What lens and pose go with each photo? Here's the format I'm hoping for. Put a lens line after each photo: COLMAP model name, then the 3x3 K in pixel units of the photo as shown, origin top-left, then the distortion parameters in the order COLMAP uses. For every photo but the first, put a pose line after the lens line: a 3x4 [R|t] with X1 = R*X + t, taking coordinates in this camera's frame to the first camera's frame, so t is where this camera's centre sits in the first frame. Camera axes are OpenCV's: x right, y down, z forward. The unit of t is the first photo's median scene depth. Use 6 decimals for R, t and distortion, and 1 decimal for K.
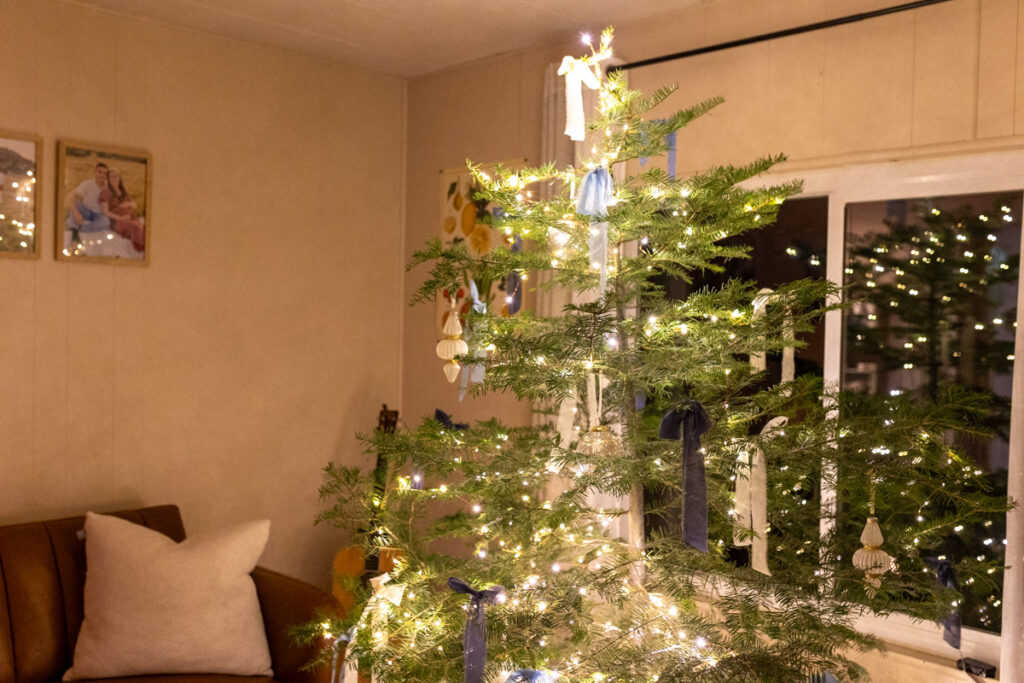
lens RADIAL K [[966.0, 0, 499.9], [0, 966.0, 342.5], [0, 0, 1]] dist [-0.000622, 0.016337]
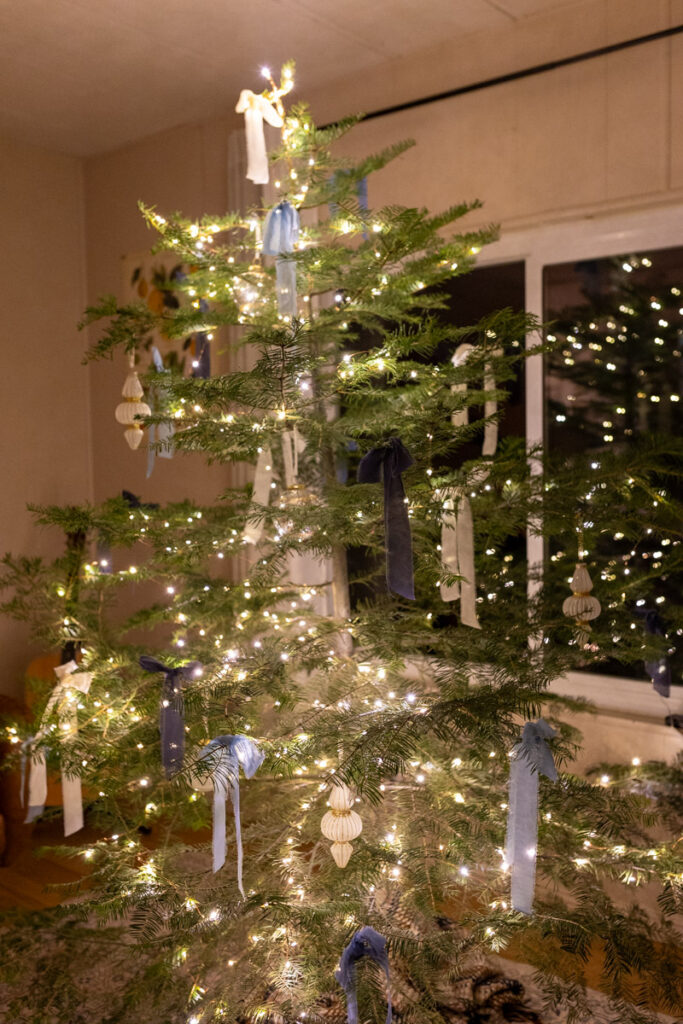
lens RADIAL K [[966.0, 0, 325.1], [0, 966.0, 518.6], [0, 0, 1]] dist [-0.000622, 0.016337]
pose [[0.991841, -0.045873, 0.118944, 0.016858], [0.041081, 0.998254, 0.042432, 0.073544], [-0.120683, -0.037200, 0.991994, 0.066327]]
